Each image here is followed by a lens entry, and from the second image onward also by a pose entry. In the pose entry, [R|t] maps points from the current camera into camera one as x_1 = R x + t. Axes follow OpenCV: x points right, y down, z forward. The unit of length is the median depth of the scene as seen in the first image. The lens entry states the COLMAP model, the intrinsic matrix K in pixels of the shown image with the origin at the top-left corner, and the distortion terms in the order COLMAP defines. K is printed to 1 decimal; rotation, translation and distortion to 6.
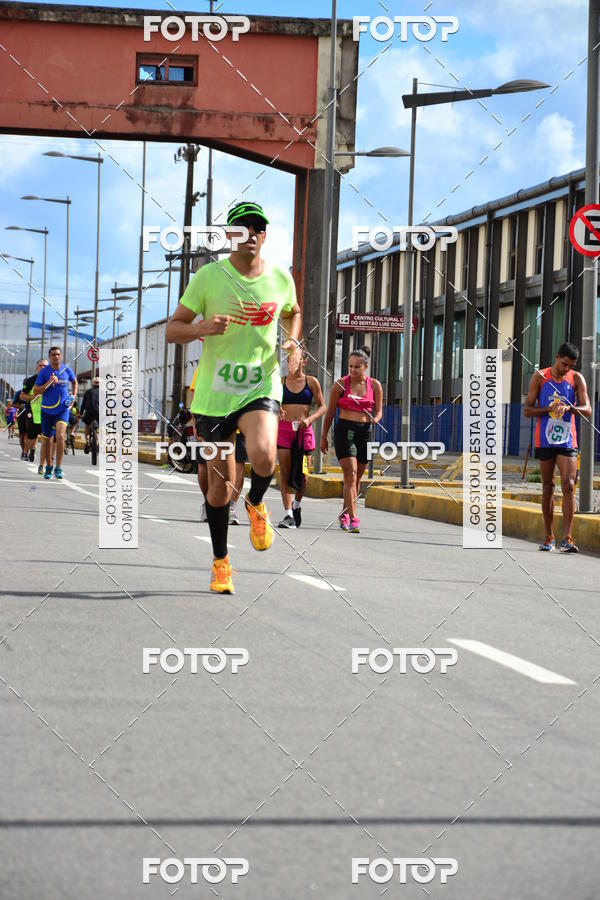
lens RADIAL K [[2934.0, 0, 322.5], [0, 2934.0, 564.1], [0, 0, 1]] dist [0.121042, 0.148312]
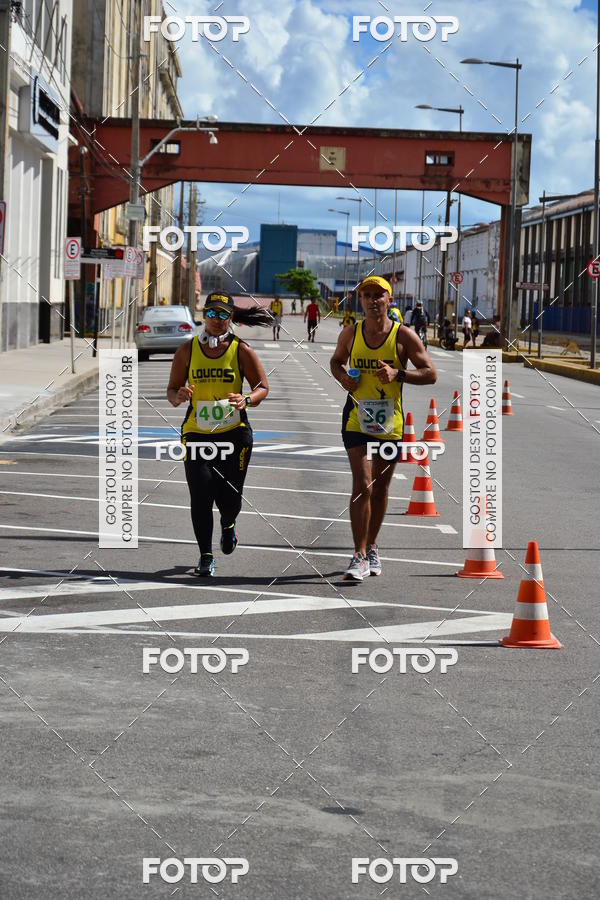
lens RADIAL K [[2997.8, 0, 330.1], [0, 2997.8, 488.6], [0, 0, 1]] dist [0.078849, 1.467221]
pose [[0.996835, 0.001363, -0.079483, 0.039692], [0.000376, 0.999761, 0.021857, 0.020835], [0.079493, -0.021818, 0.996597, -1.144136]]
